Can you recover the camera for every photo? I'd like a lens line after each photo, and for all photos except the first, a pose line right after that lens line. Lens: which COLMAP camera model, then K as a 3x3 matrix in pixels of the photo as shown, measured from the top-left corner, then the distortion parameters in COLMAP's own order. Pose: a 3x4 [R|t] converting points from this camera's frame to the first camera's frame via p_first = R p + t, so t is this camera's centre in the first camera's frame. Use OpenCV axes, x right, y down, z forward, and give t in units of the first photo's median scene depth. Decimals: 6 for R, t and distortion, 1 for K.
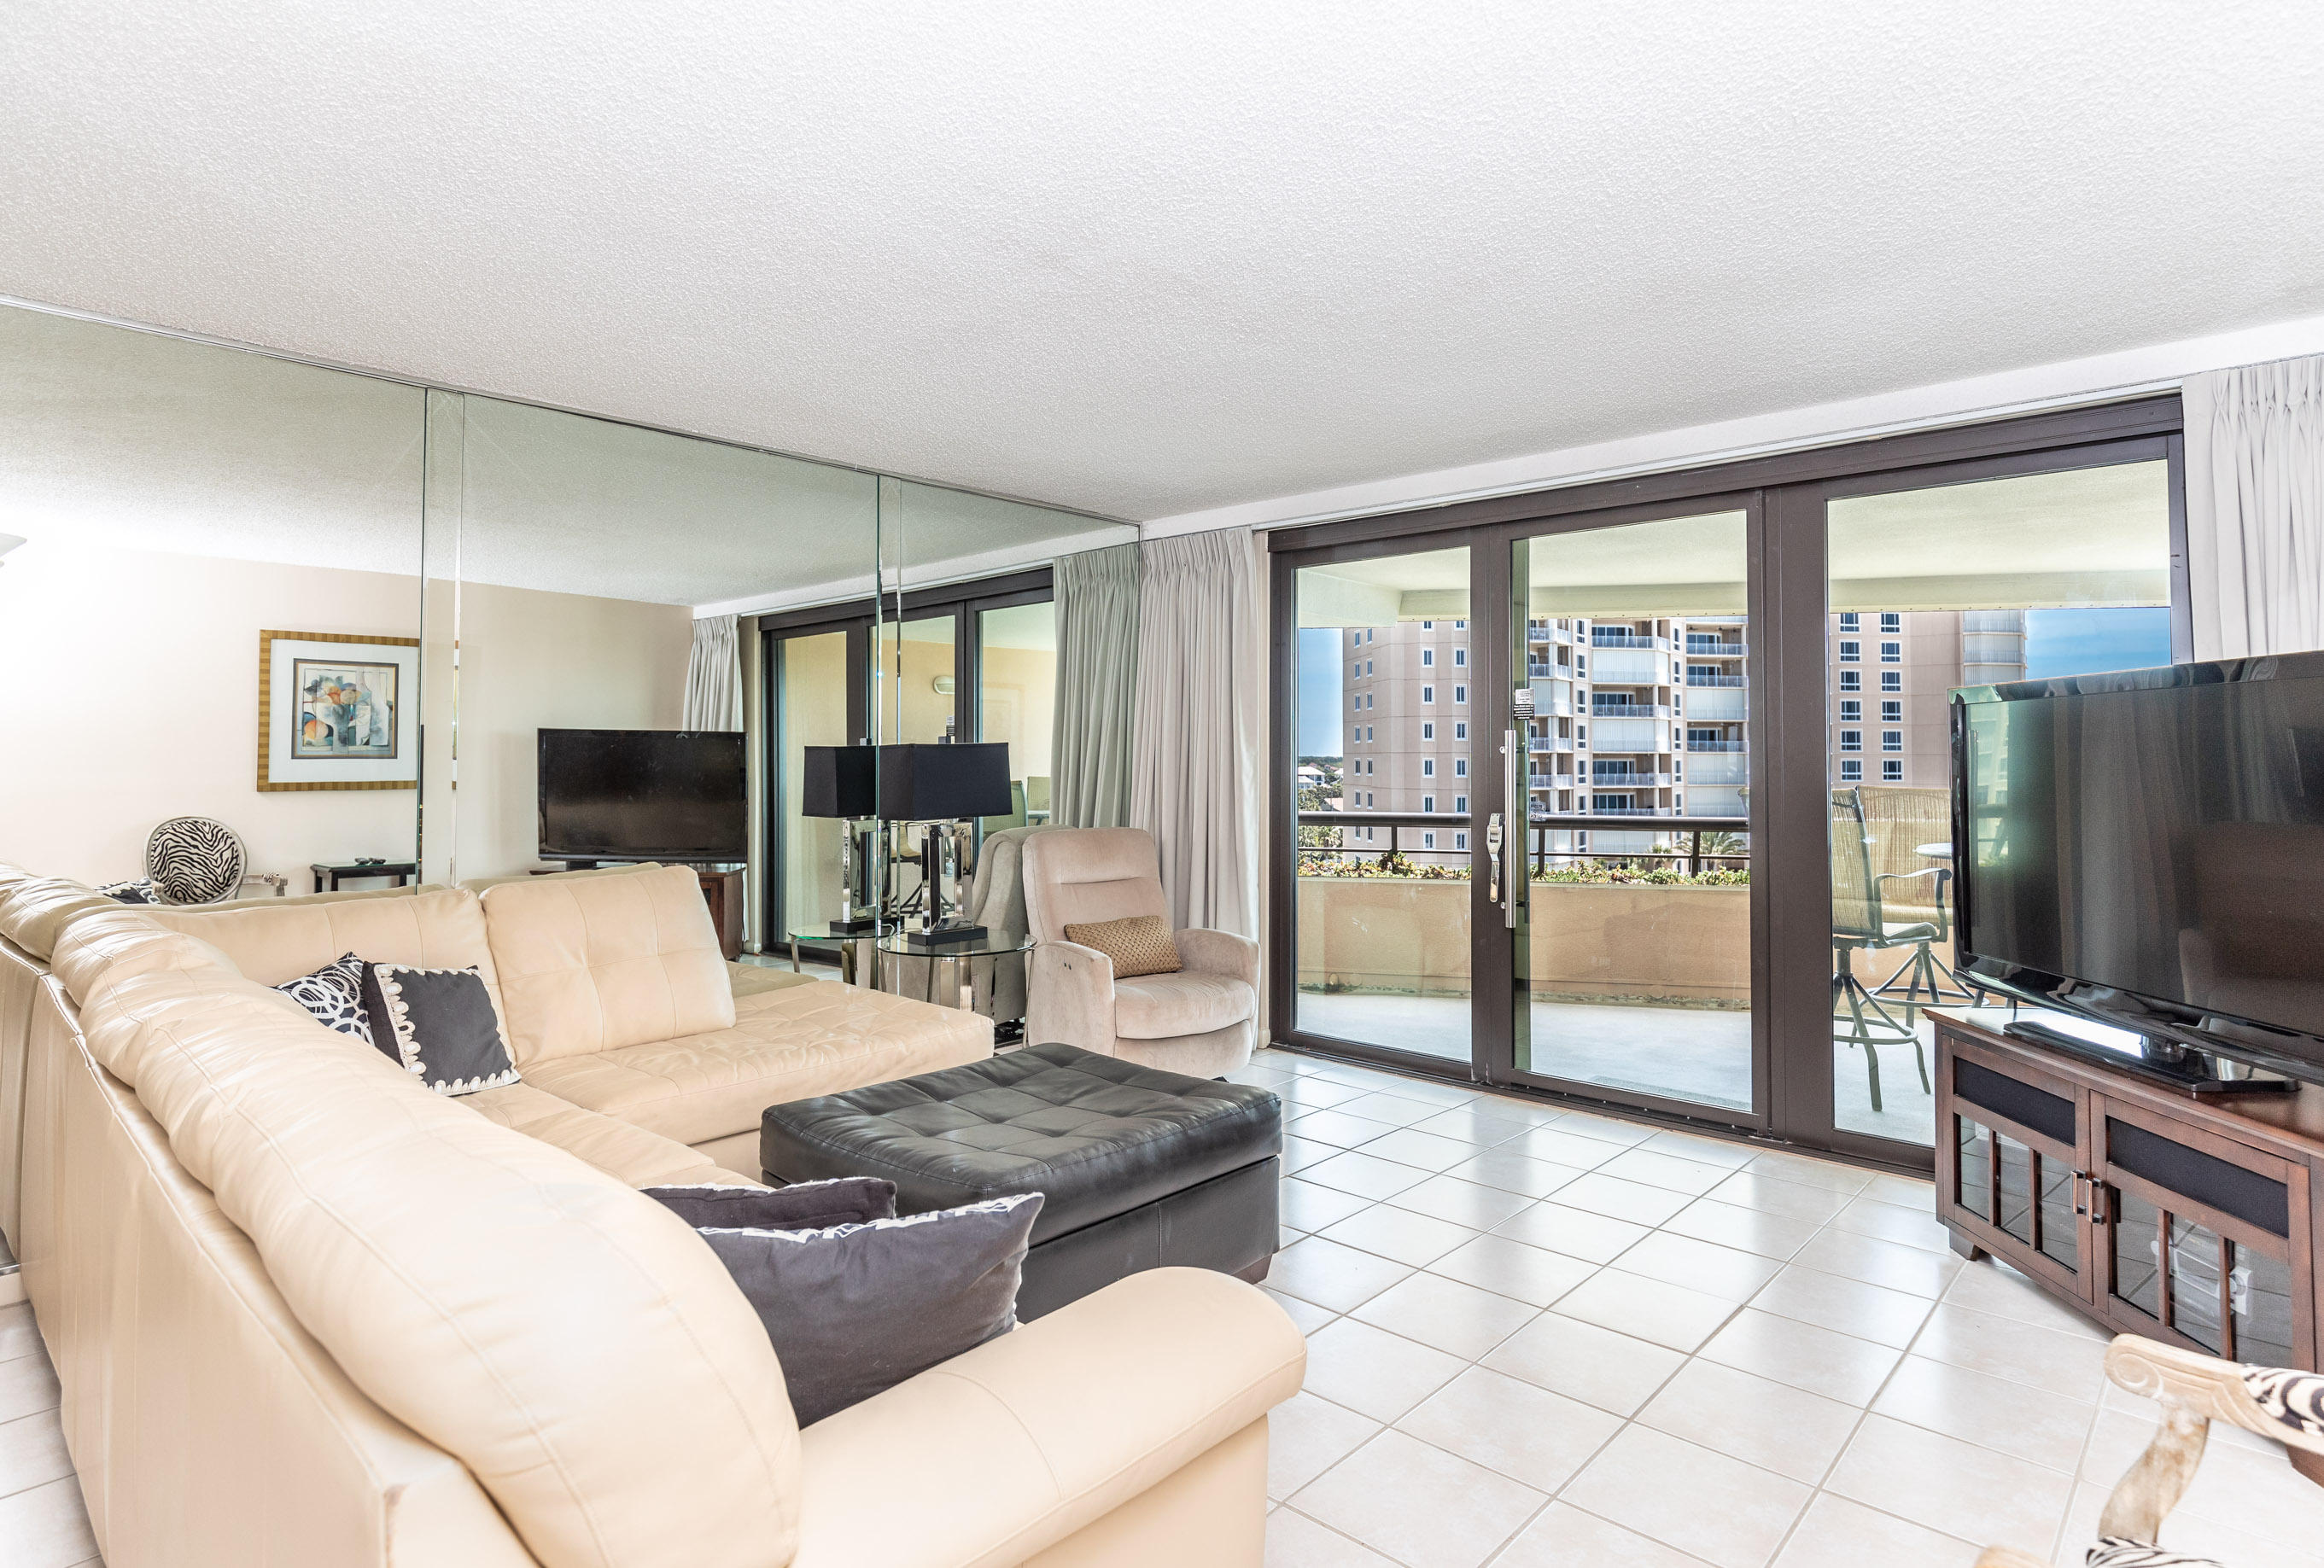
lens RADIAL K [[1231.5, 0, 1158.1], [0, 1231.5, 725.3], [0, 0, 1]] dist [-0.007963, -0.000422]
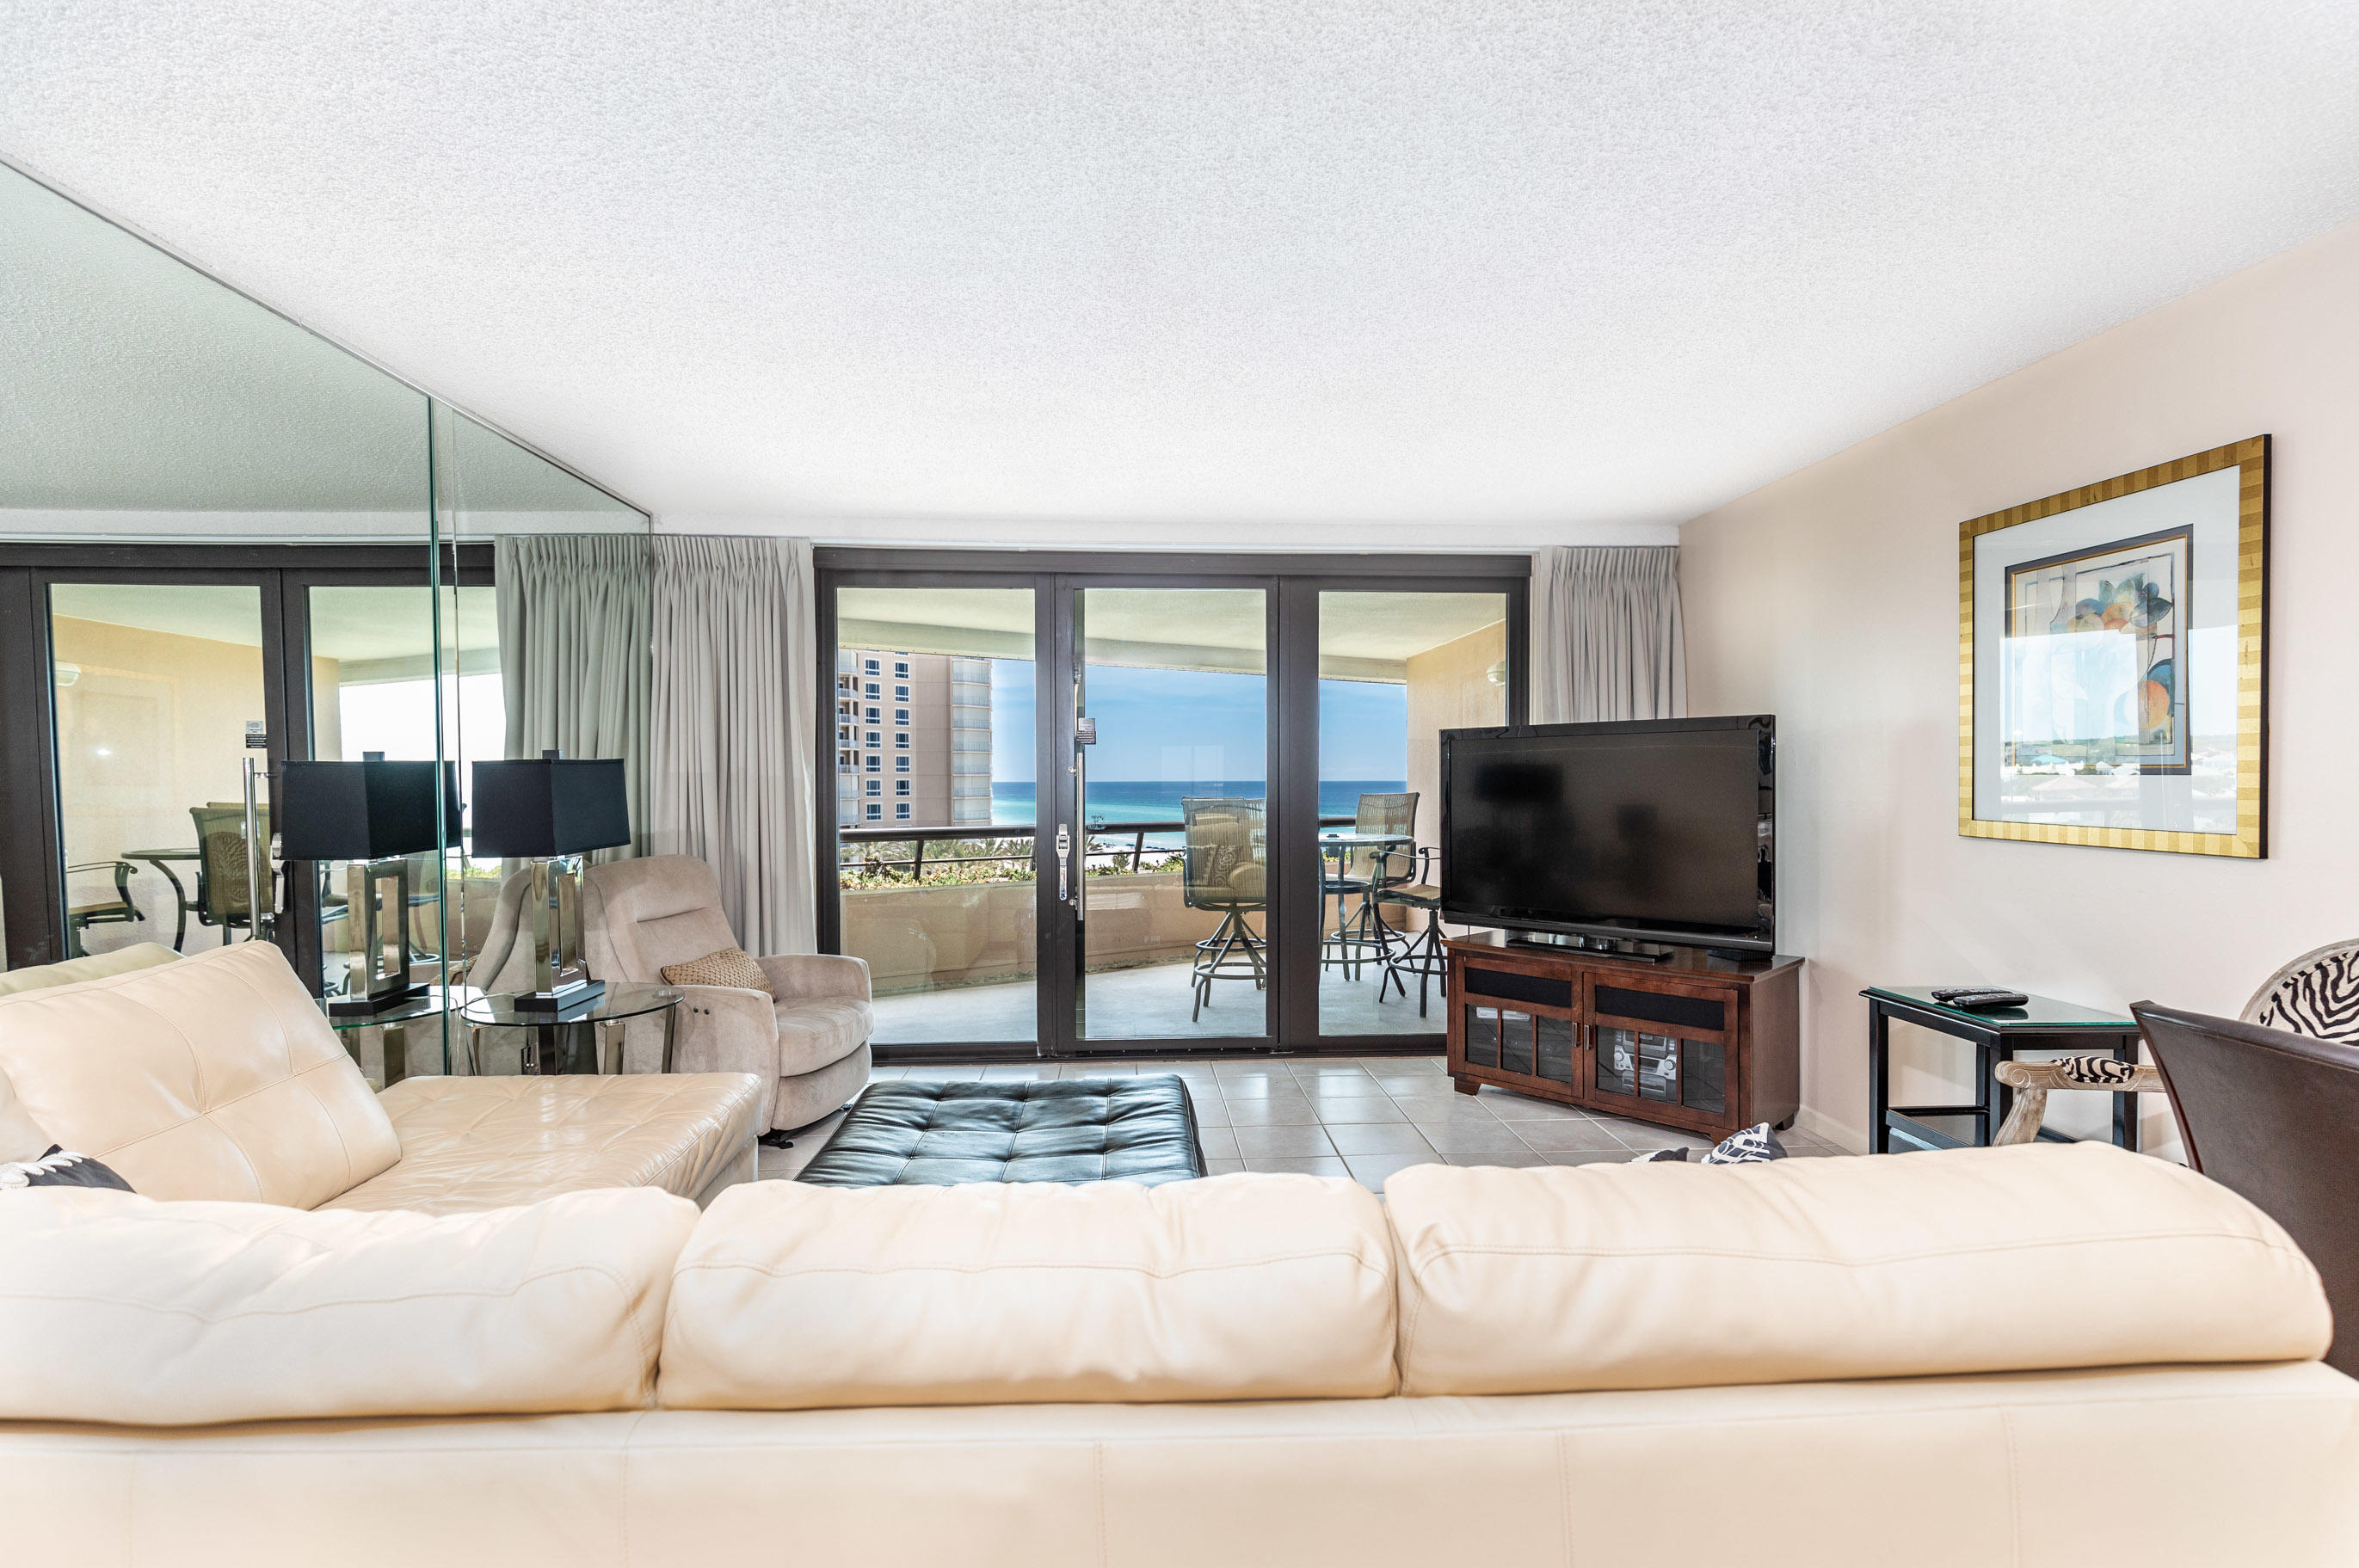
lens RADIAL K [[1085.9, 0, 1187.2], [0, 1085.9, 781.1], [0, 0, 1]] dist [0.005875, -0.001335]
pose [[0.688820, -0.005298, 0.724913, -0.379952], [-0.015956, 0.999620, 0.022466, 0.006256], [-0.724757, -0.027042, 0.688474, 0.205262]]
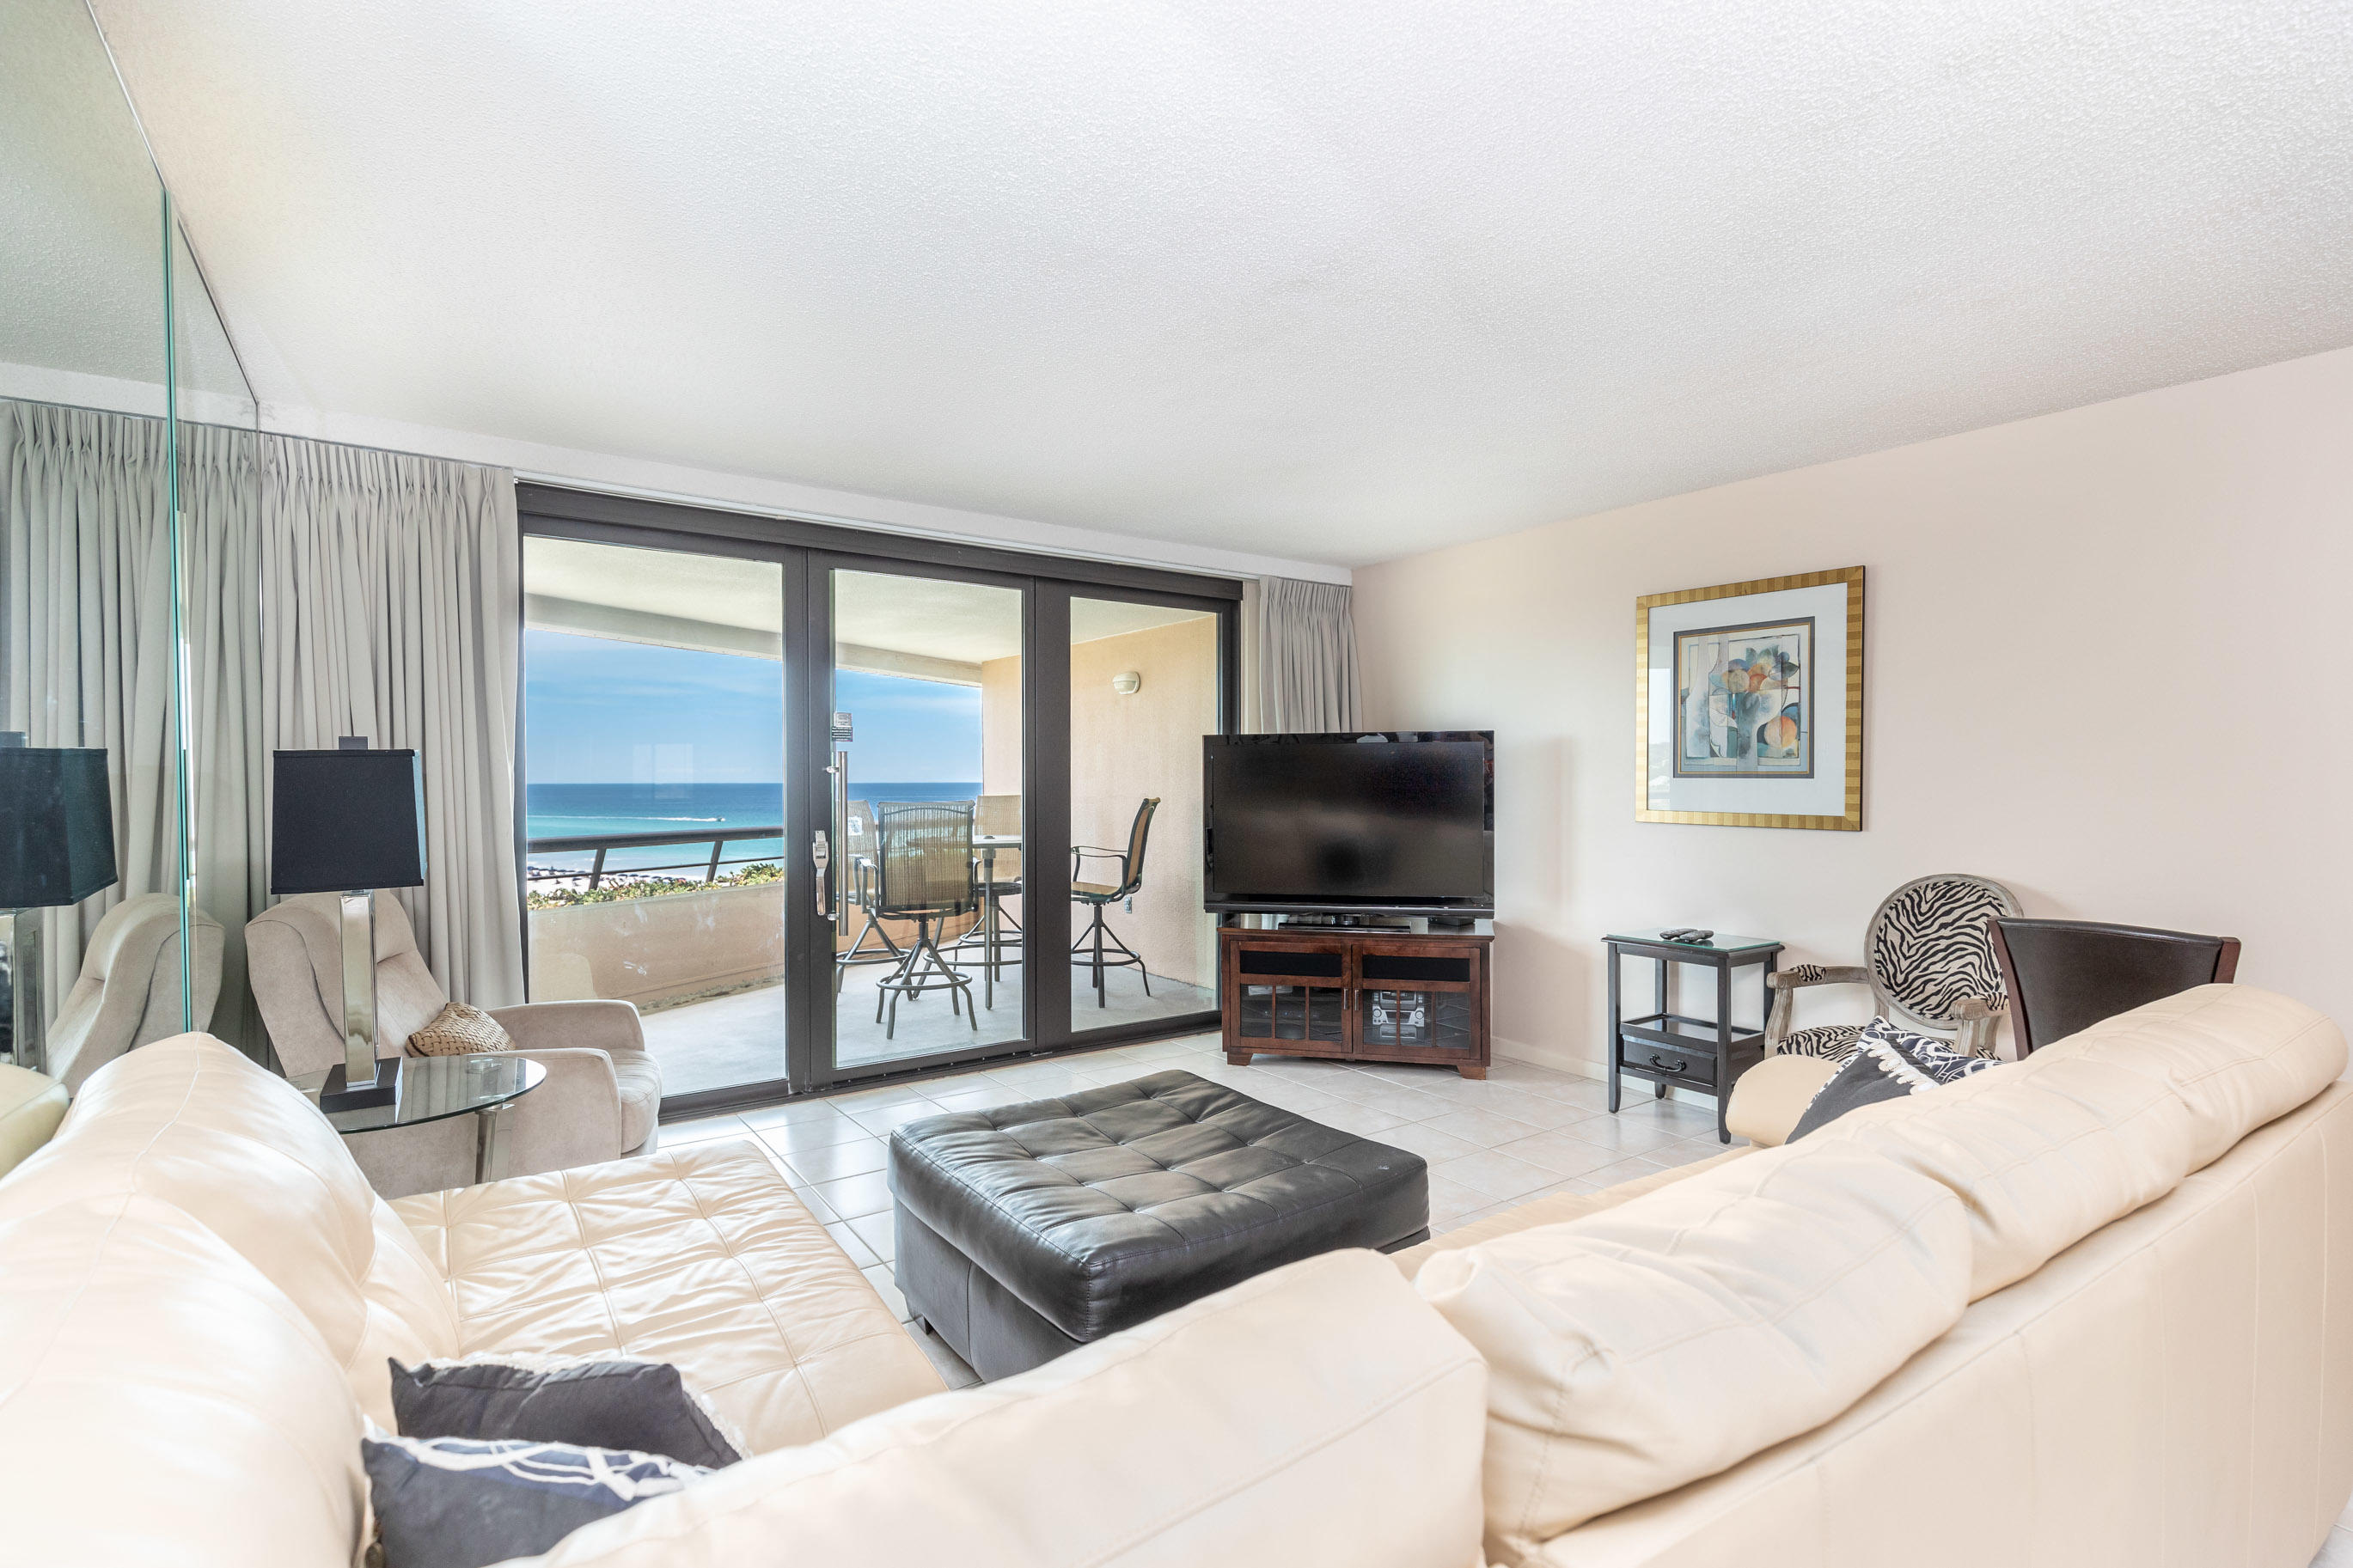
lens RADIAL K [[1083.1, 0, 1196.6], [0, 1083.1, 789.7], [0, 0, 1]] dist [0.005875, -0.001335]
pose [[0.202459, -0.010285, 0.979237, -0.545667], [-0.025757, 0.999543, 0.015823, 0.014474], [-0.978952, -0.028425, 0.202101, 0.492417]]
